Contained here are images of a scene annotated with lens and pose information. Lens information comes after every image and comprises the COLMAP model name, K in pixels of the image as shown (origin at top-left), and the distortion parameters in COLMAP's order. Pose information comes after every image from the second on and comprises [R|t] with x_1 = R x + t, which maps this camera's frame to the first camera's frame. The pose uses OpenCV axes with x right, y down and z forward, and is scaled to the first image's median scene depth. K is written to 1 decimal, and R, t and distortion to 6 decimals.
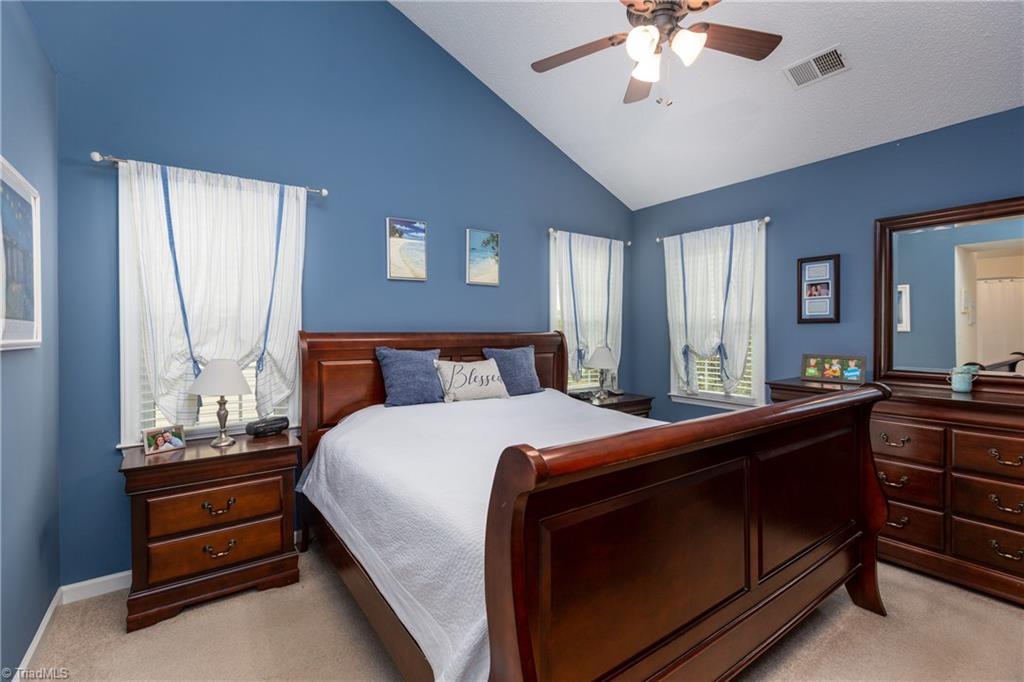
lens RADIAL K [[460.1, 0, 512.0], [0, 460.1, 341.0], [0, 0, 1]] dist [-0.001747, -0.000045]
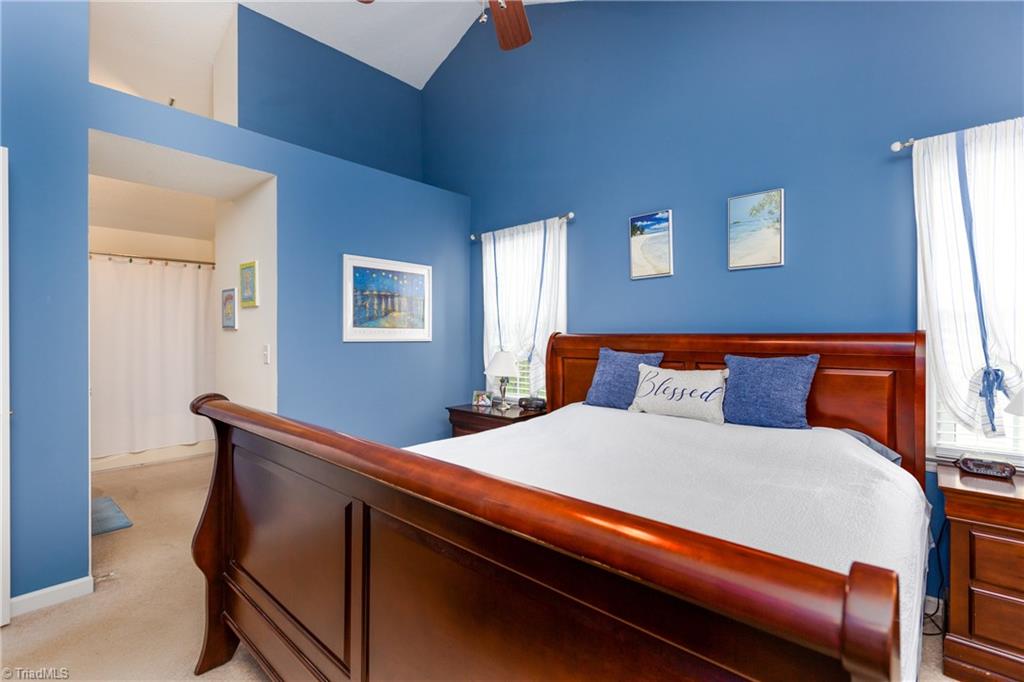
lens RADIAL K [[460.1, 0, 512.0], [0, 460.1, 341.0], [0, 0, 1]] dist [-0.001747, -0.000045]
pose [[0.215334, 0.011486, -0.976473, 0.638176], [-0.020769, 0.999759, 0.007180, -0.005048], [0.976319, 0.018734, 0.215521, 0.538817]]
